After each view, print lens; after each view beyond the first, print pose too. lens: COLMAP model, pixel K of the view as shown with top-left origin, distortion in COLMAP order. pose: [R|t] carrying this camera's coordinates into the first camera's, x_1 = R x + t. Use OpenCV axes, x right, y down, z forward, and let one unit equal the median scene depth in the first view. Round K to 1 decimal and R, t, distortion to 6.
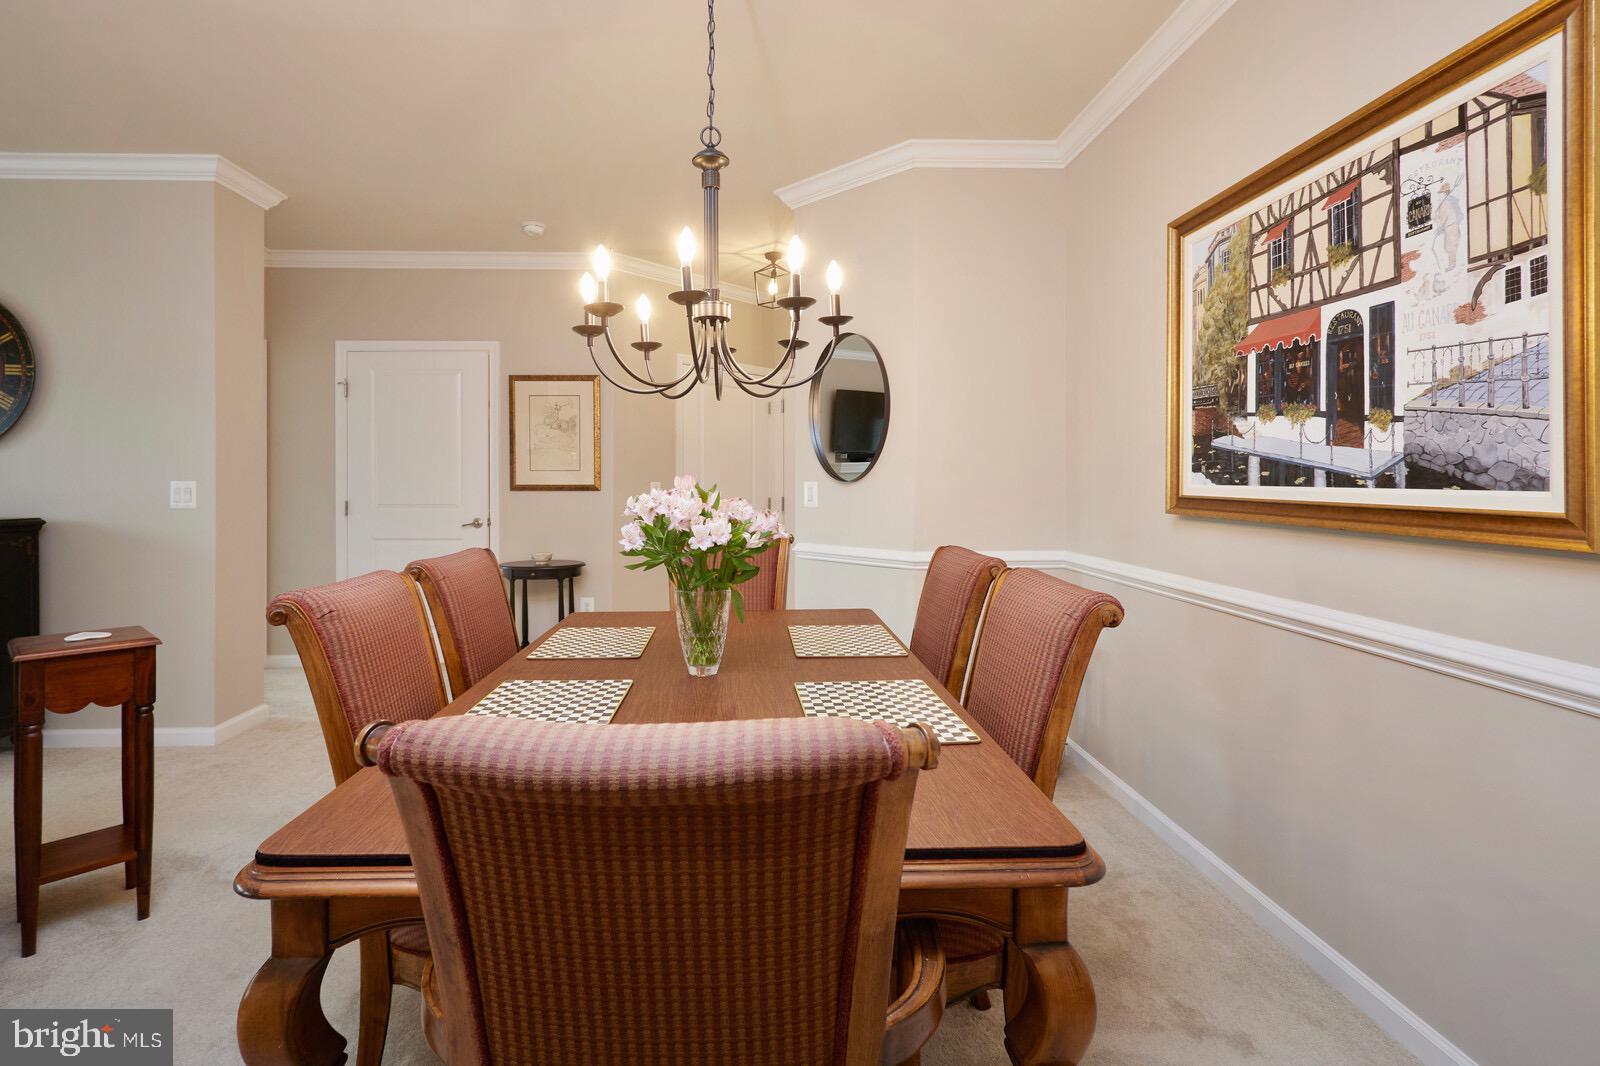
lens RADIAL K [[760.8, 0, 763.9], [0, 760.8, 486.1], [0, 0, 1]] dist [0.000480, 0.000293]
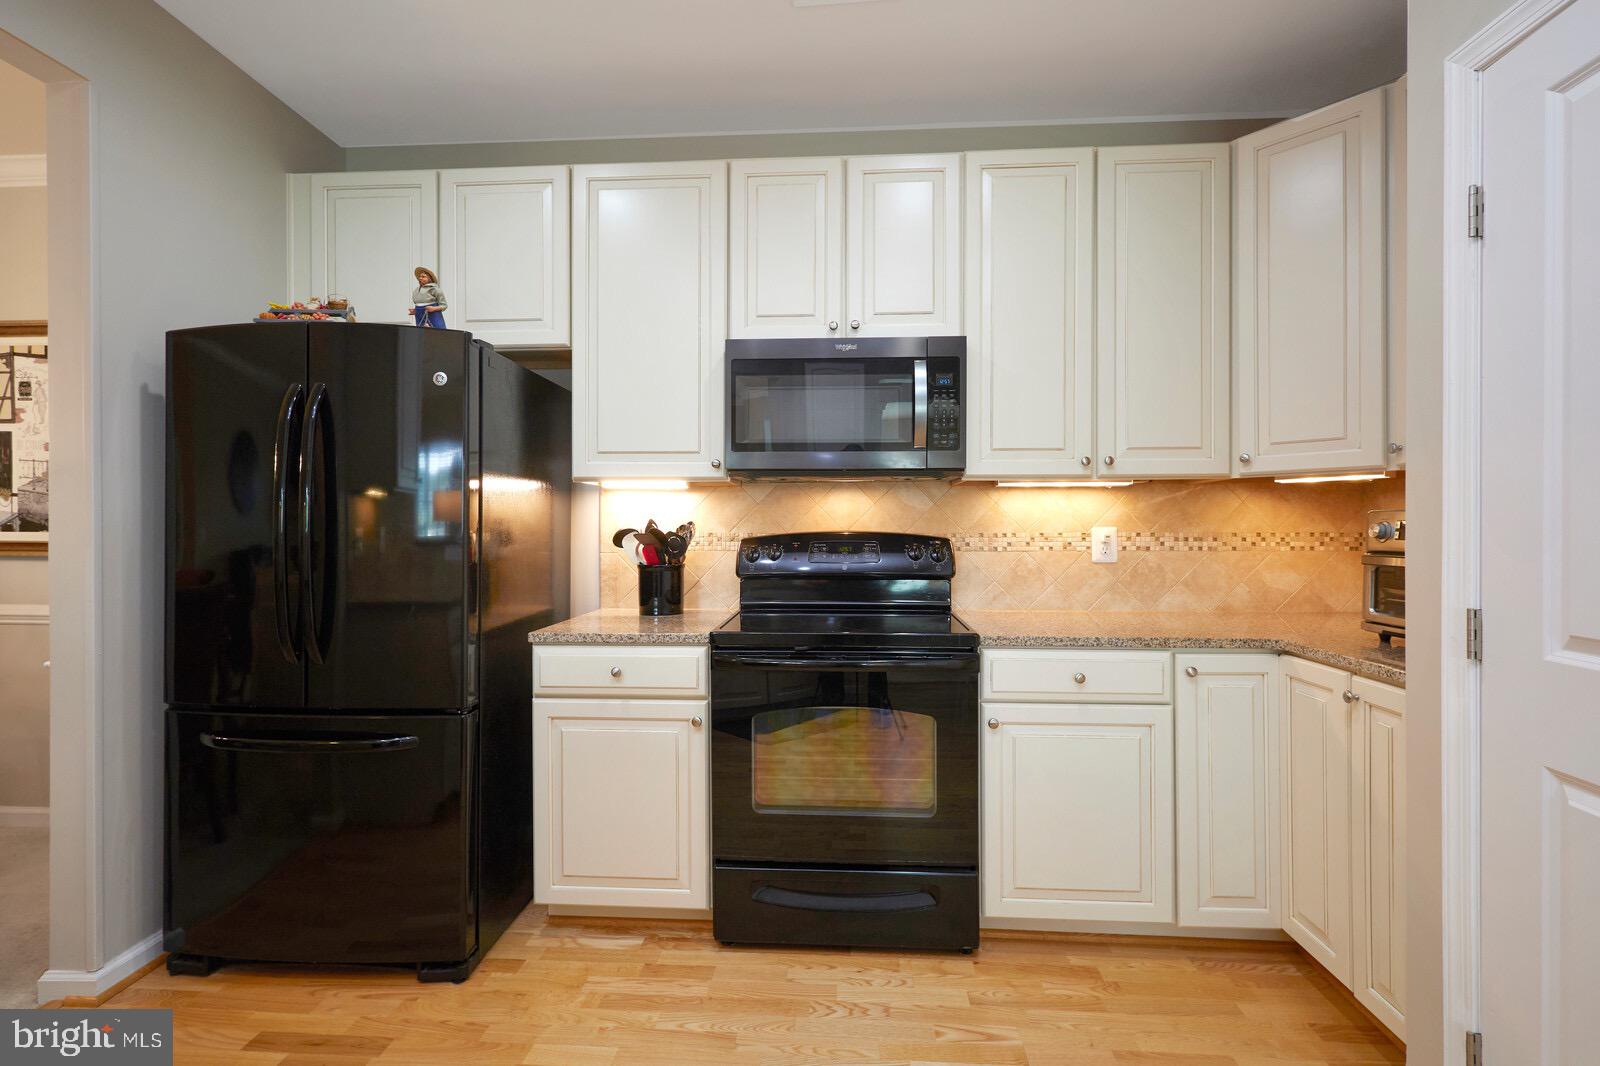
lens RADIAL K [[742.8, 0, 796.7], [0, 742.8, 527.9], [0, 0, 1]] dist [0.001673, 0.000322]
pose [[0.093849, -0.000602, 0.995586, -0.730455], [0.008323, 0.999965, -0.000180, 0.008801], [-0.995552, 0.008303, 0.093851, -0.980480]]
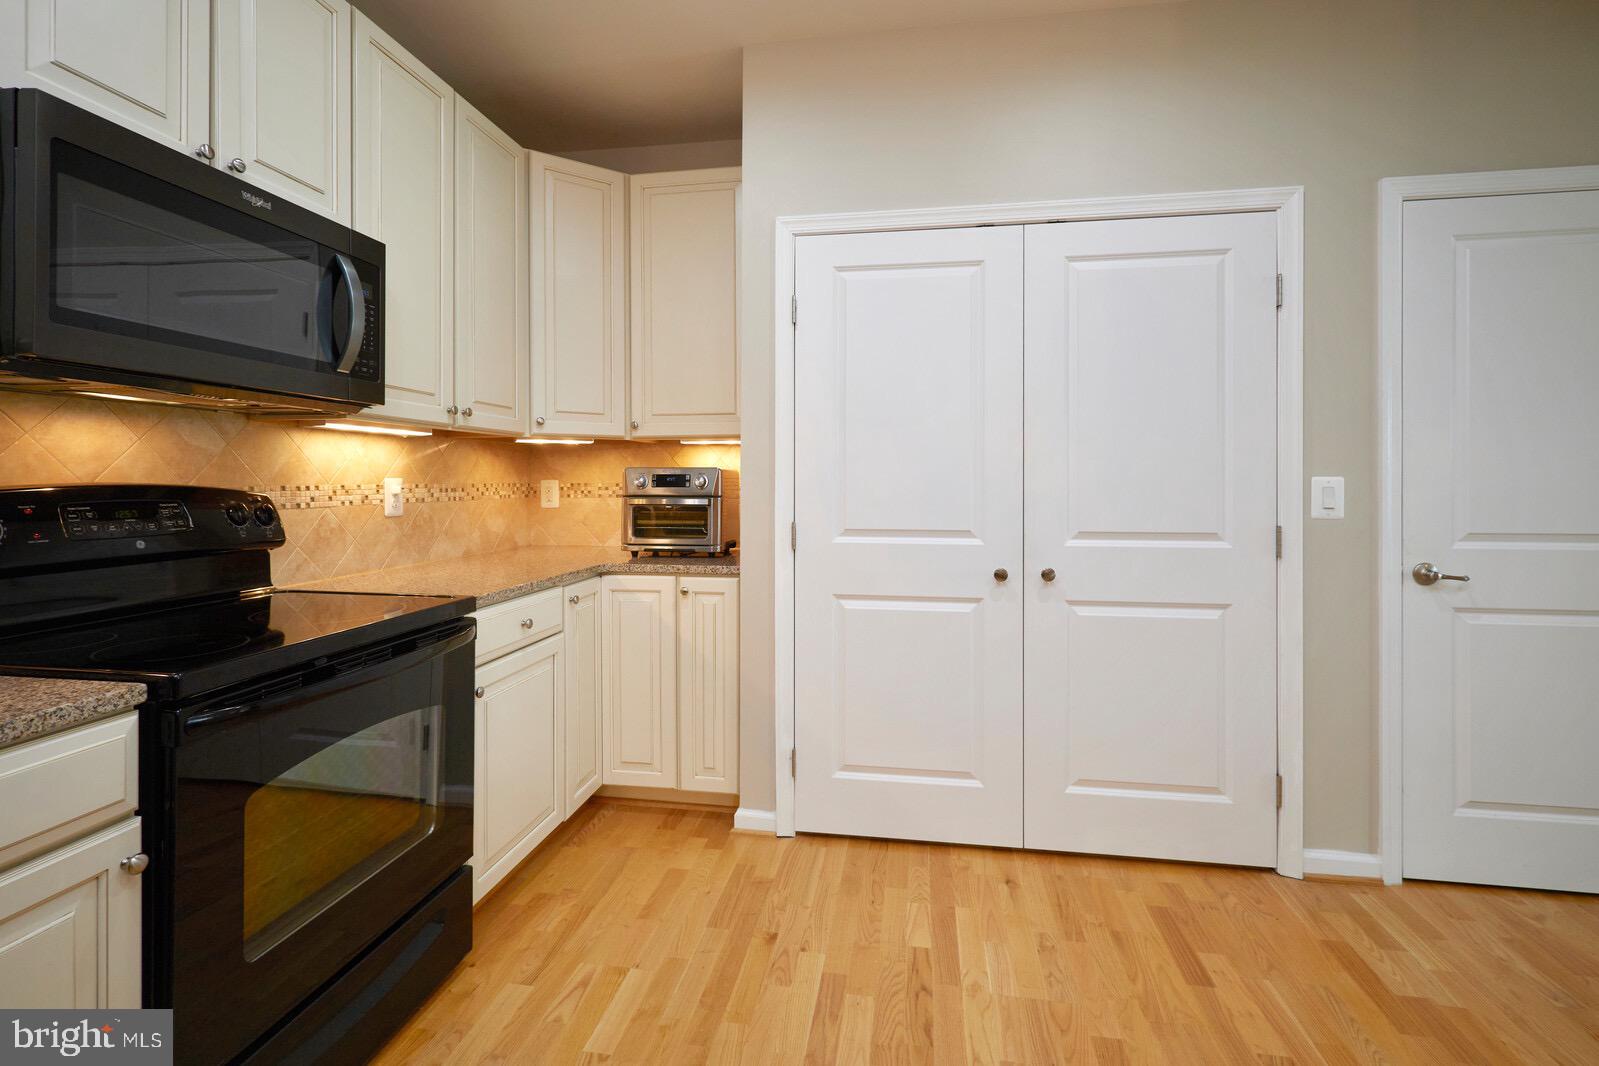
lens RADIAL K [[739.1, 0, 798.2], [0, 739.1, 480.1], [0, 0, 1]] dist [0.003053, 0.000310]
pose [[-0.982022, 0.001089, 0.188762, -0.216501], [0.002346, 0.999977, 0.006437, 0.008266], [-0.188750, 0.006765, -0.982002, -0.257635]]
